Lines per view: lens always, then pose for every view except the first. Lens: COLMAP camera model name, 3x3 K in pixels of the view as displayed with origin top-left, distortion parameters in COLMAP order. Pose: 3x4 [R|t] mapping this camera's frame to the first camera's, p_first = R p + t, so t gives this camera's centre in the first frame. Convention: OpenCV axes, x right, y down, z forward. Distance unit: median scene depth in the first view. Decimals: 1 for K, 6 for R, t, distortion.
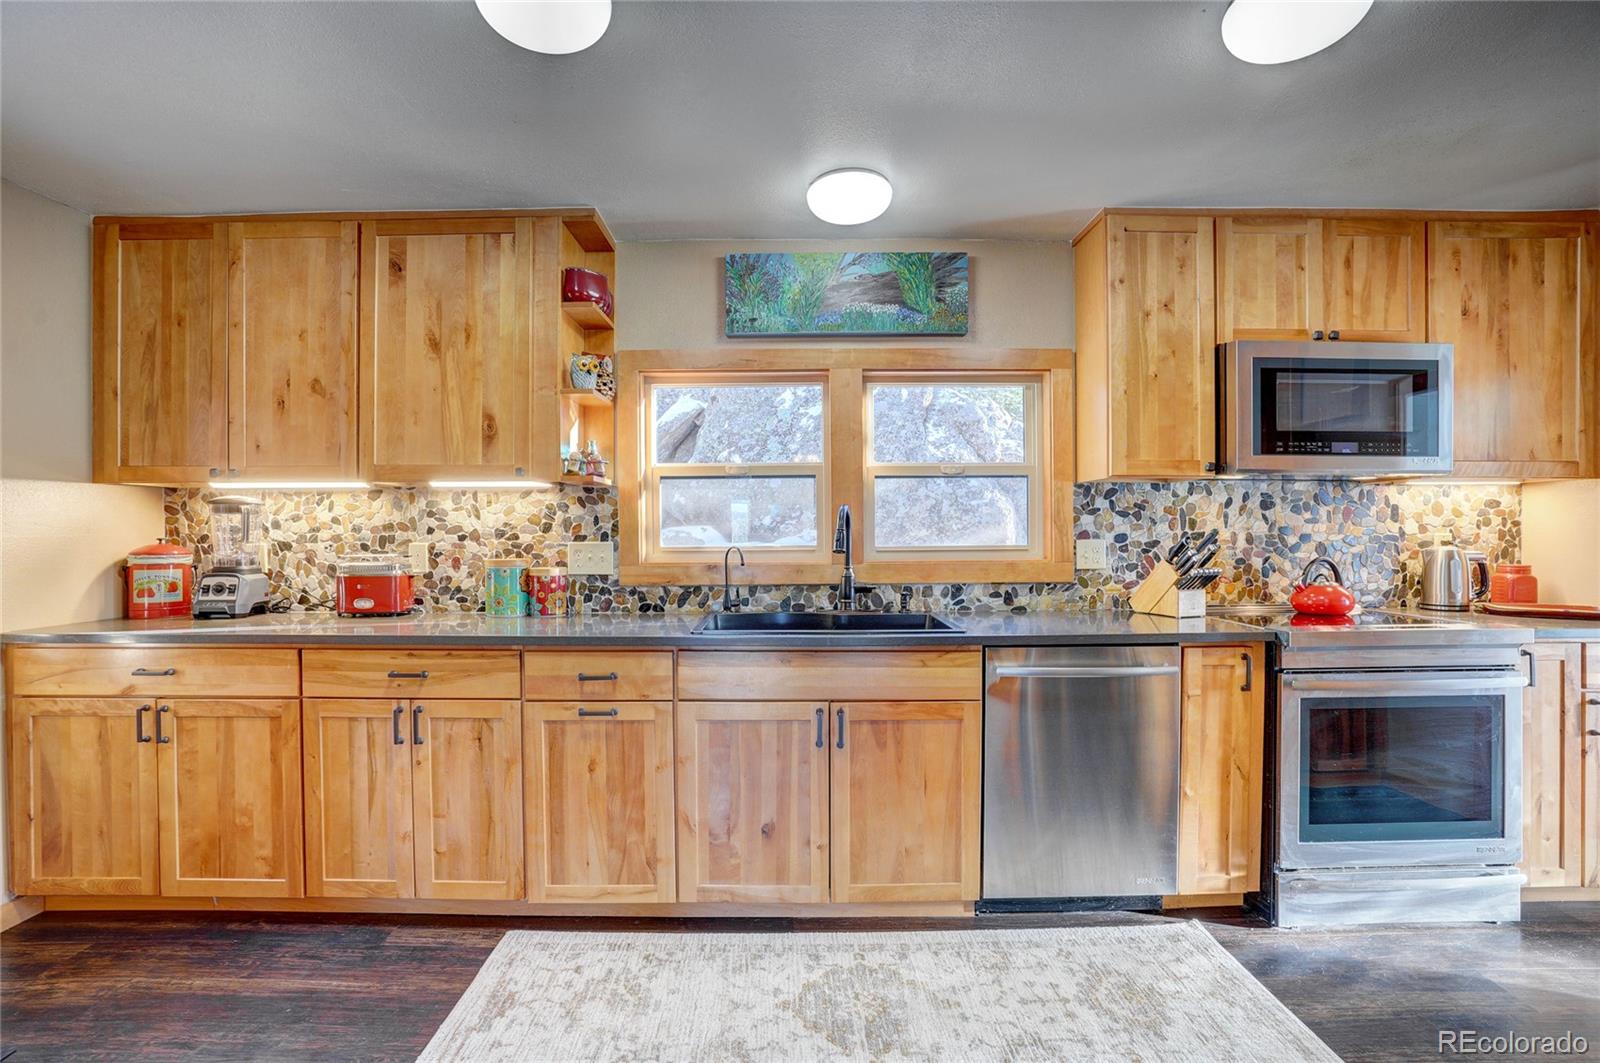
lens RADIAL K [[744.5, 0, 804.0], [0, 744.5, 531.7], [0, 0, 1]] dist [-0.057610, 0.017821]
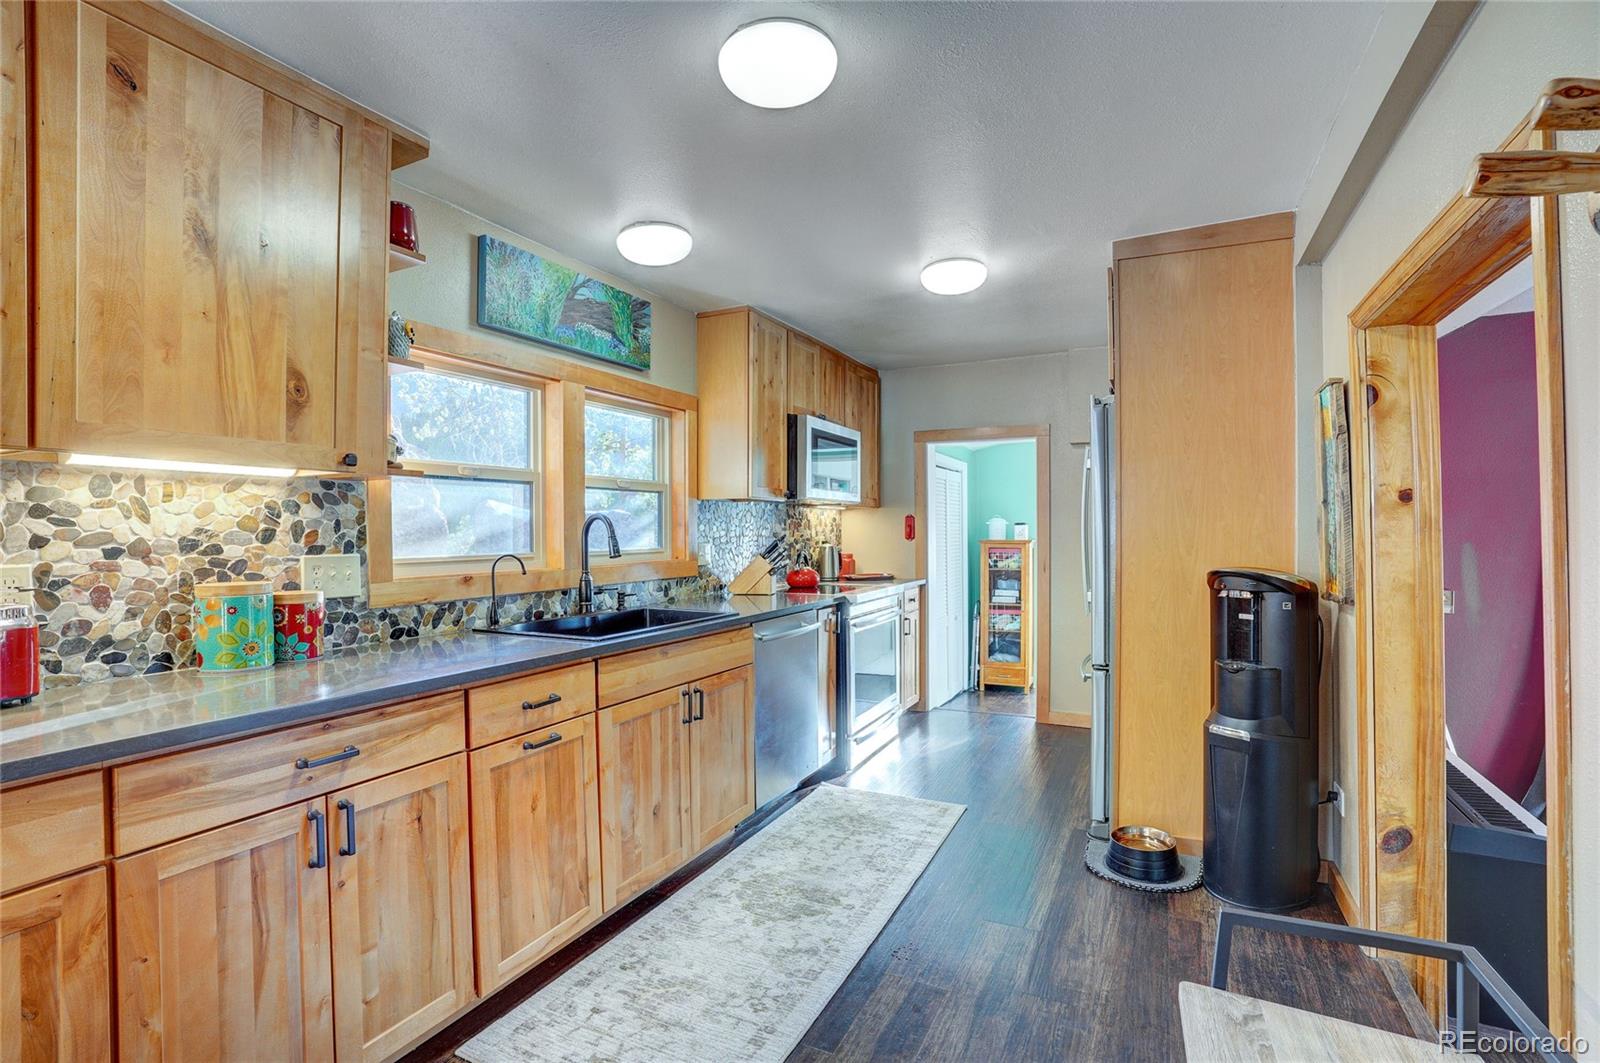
lens RADIAL K [[744.5, 0, 795.6], [0, 744.5, 530.7], [0, 0, 1]] dist [-0.057610, 0.017821]
pose [[0.453561, 0.001178, 0.891225, -0.803527], [0.004607, 0.999983, -0.003666, -0.005709], [-0.891213, 0.005768, 0.453547, 0.274112]]
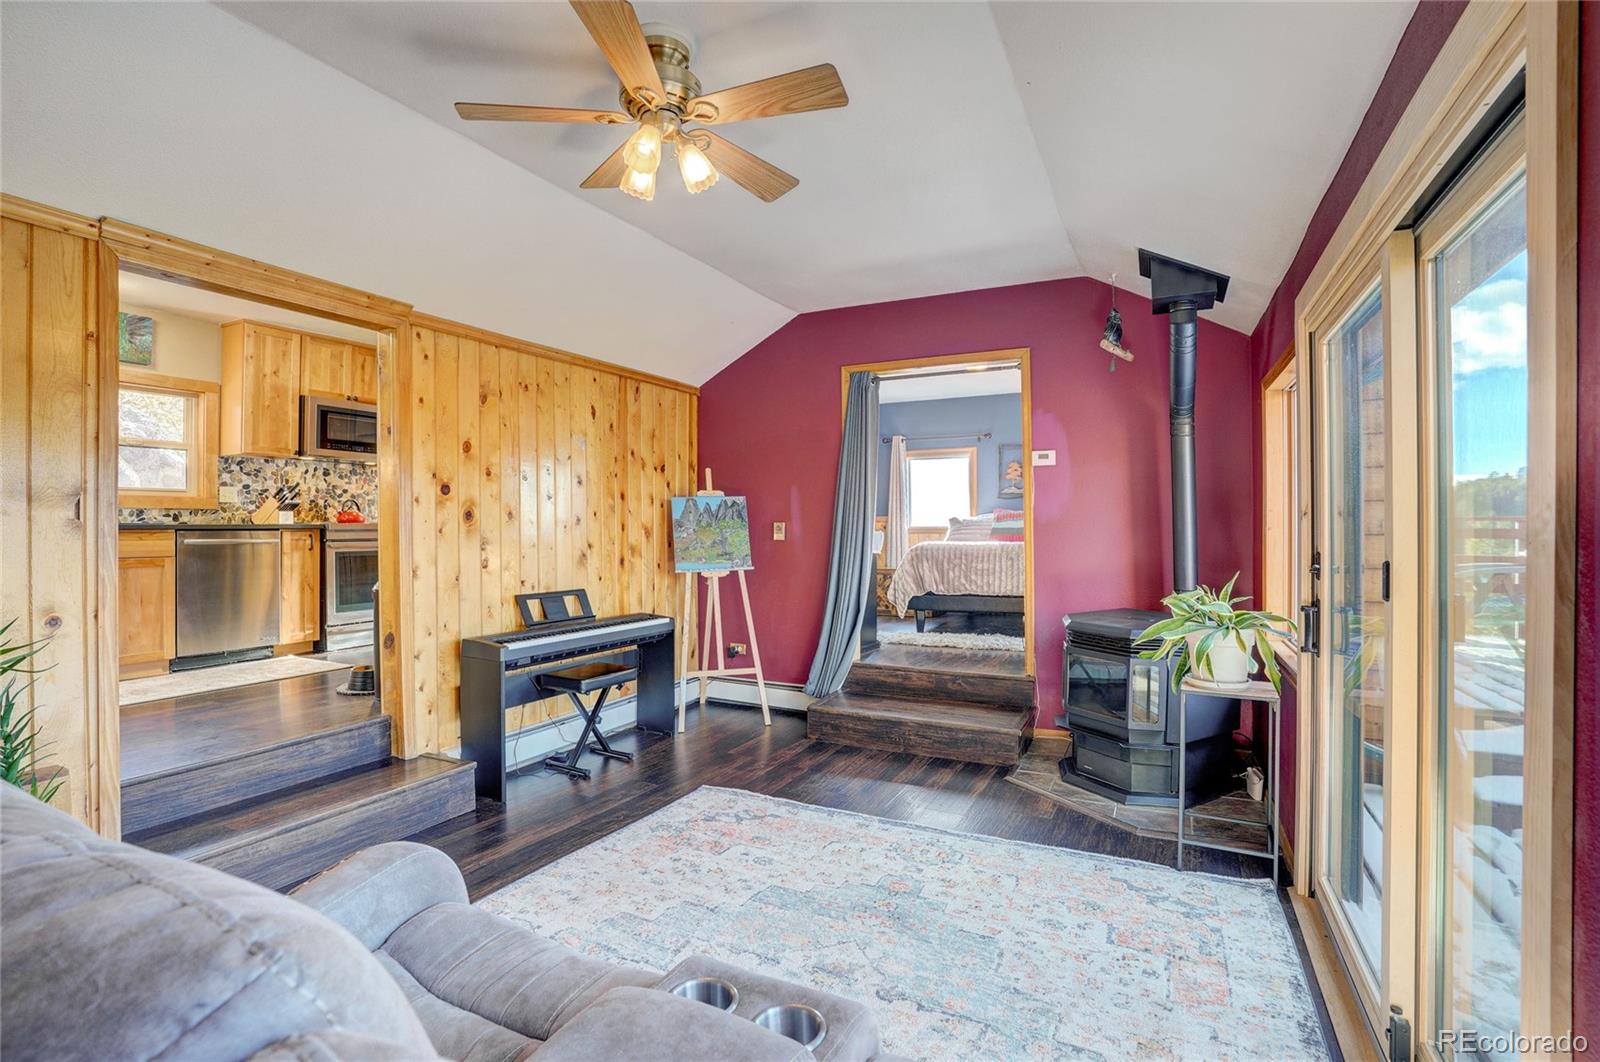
lens RADIAL K [[744.5, 0, 802.1], [0, 744.5, 519.5], [0, 0, 1]] dist [-0.057610, 0.017821]
pose [[0.456048, 0.009540, 0.889904, -0.631357], [0.005491, 0.999893, -0.013533, 0.139101], [-0.889938, 0.011058, 0.455947, -1.231507]]
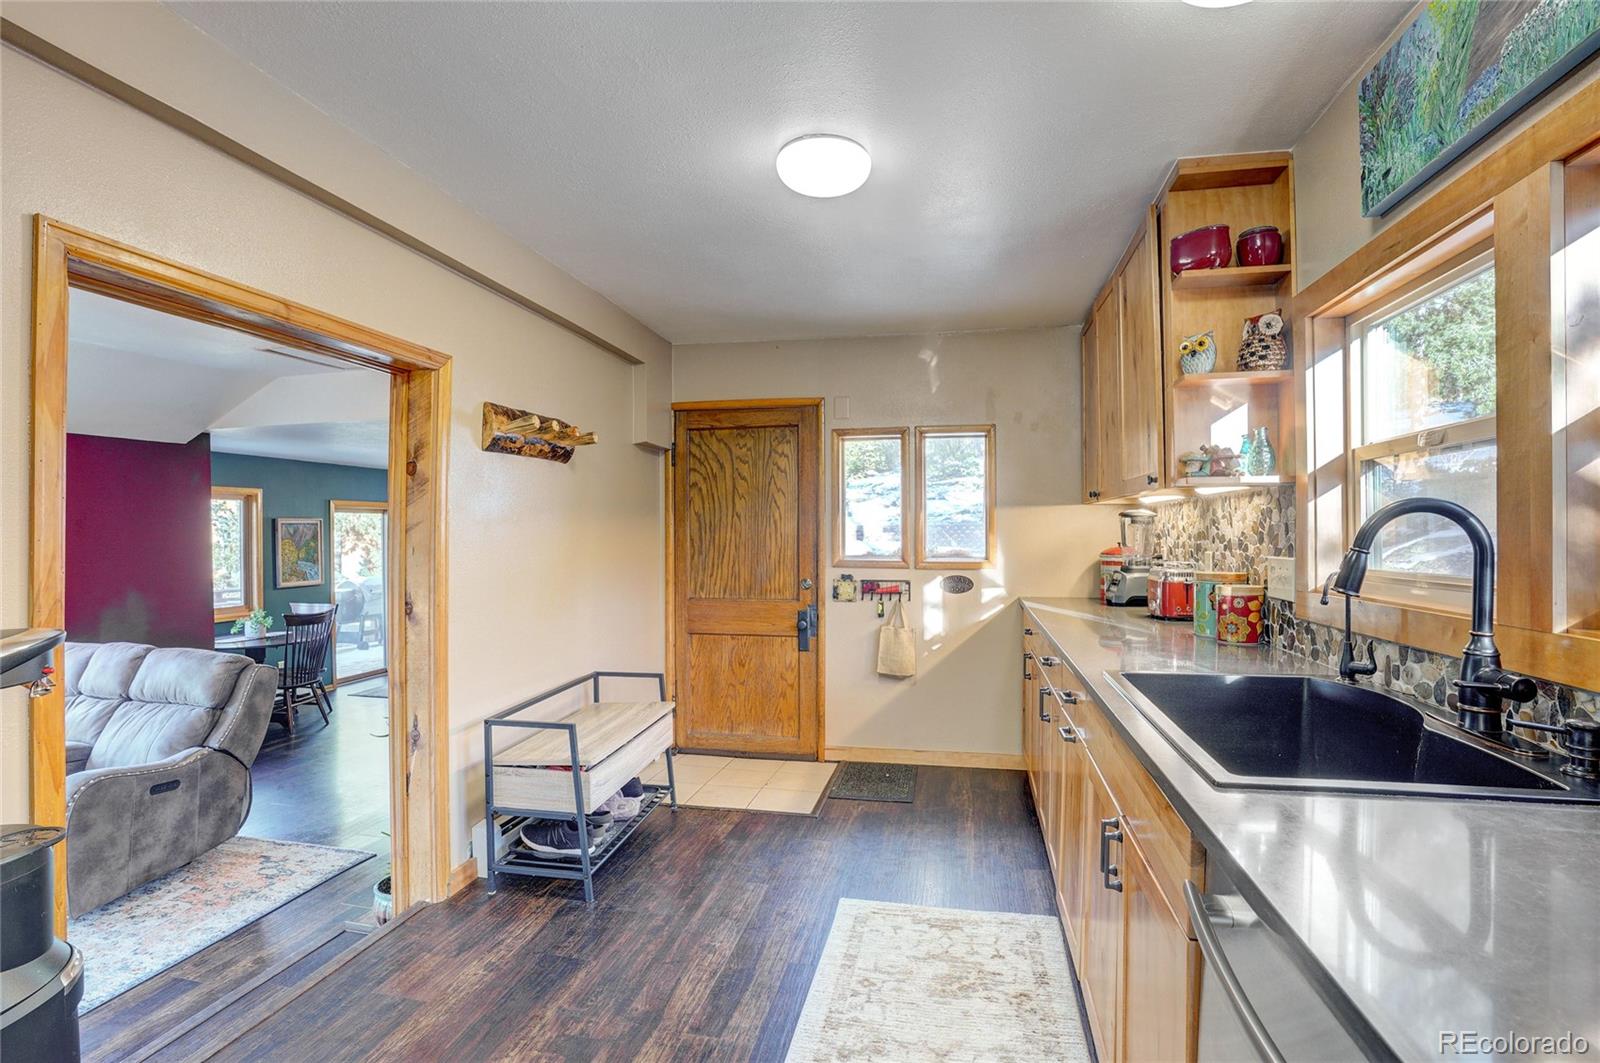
lens RADIAL K [[744.5, 0, 790.8], [0, 744.5, 535.6], [0, 0, 1]] dist [-0.057610, 0.017821]
pose [[-0.231183, 0.008332, -0.972875, 0.620286], [0.003983, 0.999963, 0.007617, -0.017779], [0.972902, -0.002114, -0.231207, 0.748460]]
